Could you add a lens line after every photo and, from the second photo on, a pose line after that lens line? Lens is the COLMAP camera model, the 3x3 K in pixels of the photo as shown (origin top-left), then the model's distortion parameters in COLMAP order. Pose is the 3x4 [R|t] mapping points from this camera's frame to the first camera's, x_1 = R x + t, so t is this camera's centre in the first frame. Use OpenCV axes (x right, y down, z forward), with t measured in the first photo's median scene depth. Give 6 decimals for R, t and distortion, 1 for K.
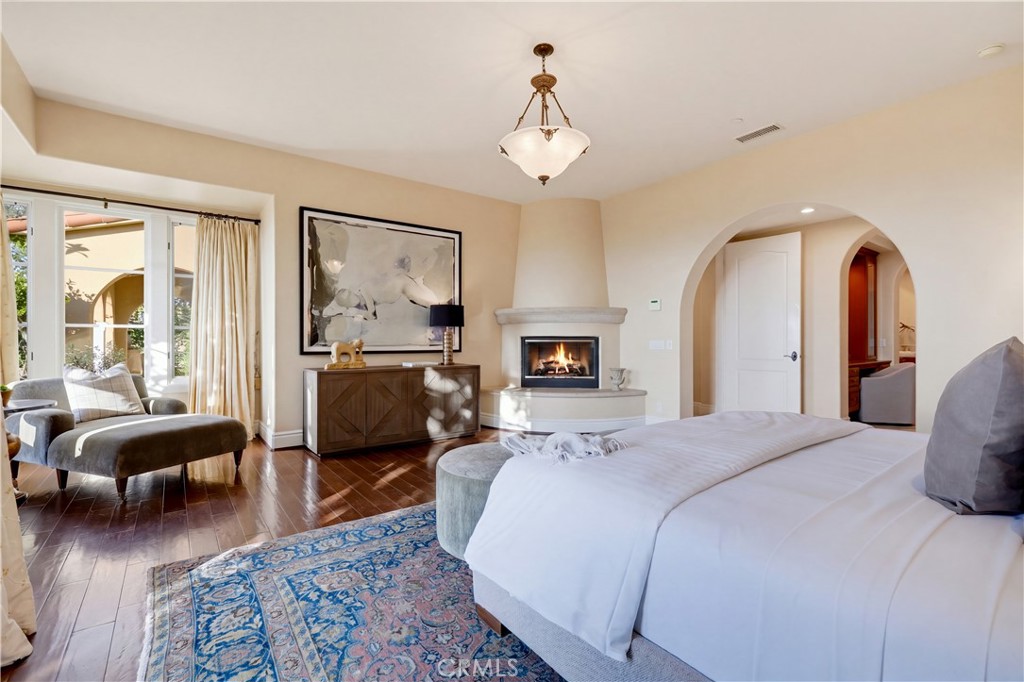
lens RADIAL K [[451.2, 0, 510.8], [0, 451.2, 339.4], [0, 0, 1]] dist [-0.003759, 0.001356]
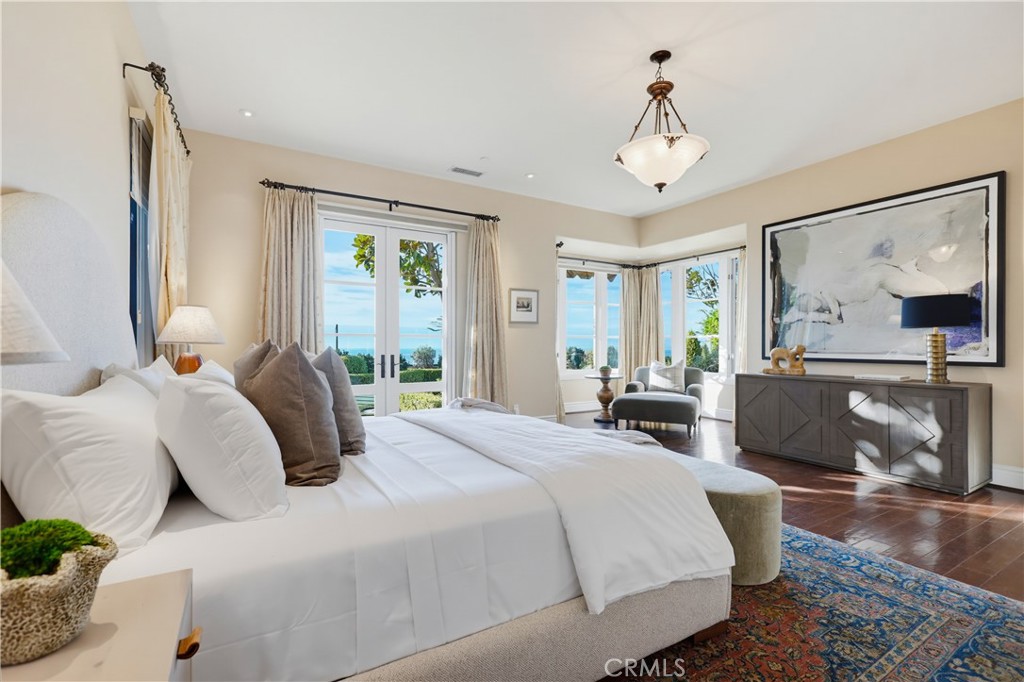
lens RADIAL K [[451.2, 0, 507.1], [0, 451.2, 344.7], [0, 0, 1]] dist [-0.003759, 0.001356]
pose [[-0.101960, -0.000291, -0.994789, 0.689327], [-0.003716, 0.999993, 0.000088, 0.000608], [0.994782, 0.003705, -0.101960, 0.478388]]
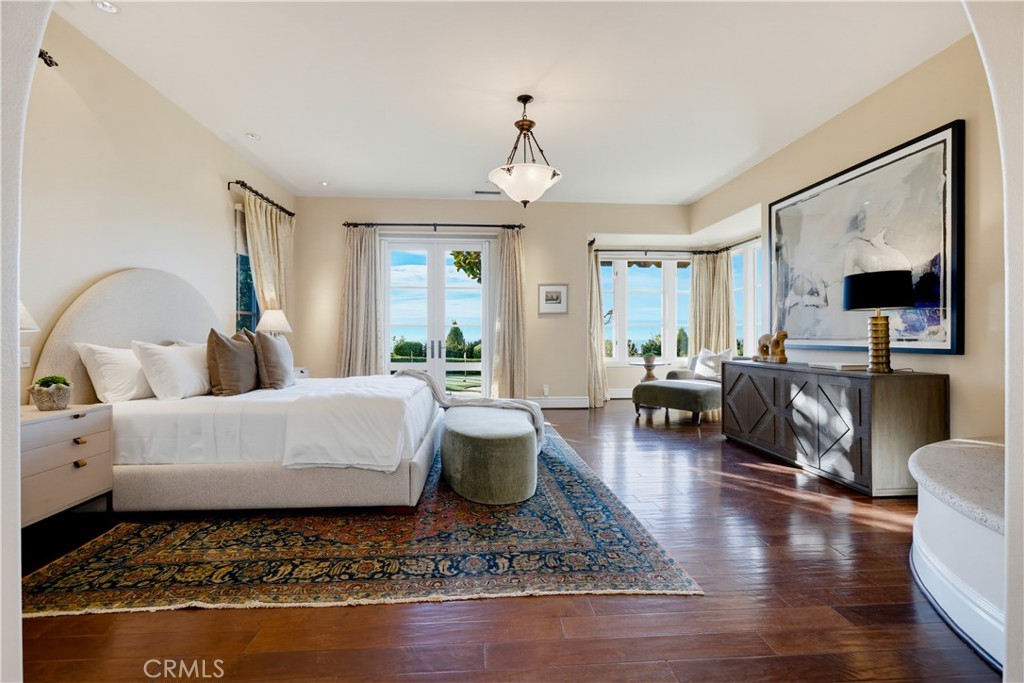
lens RADIAL K [[451.2, 0, 509.5], [0, 451.2, 335.7], [0, 0, 1]] dist [-0.003759, 0.001356]
pose [[-0.531929, -0.000934, -0.846789, 0.721180], [-0.002146, 0.999998, 0.000245, 0.009572], [0.846786, 0.001948, -0.531930, 1.025937]]
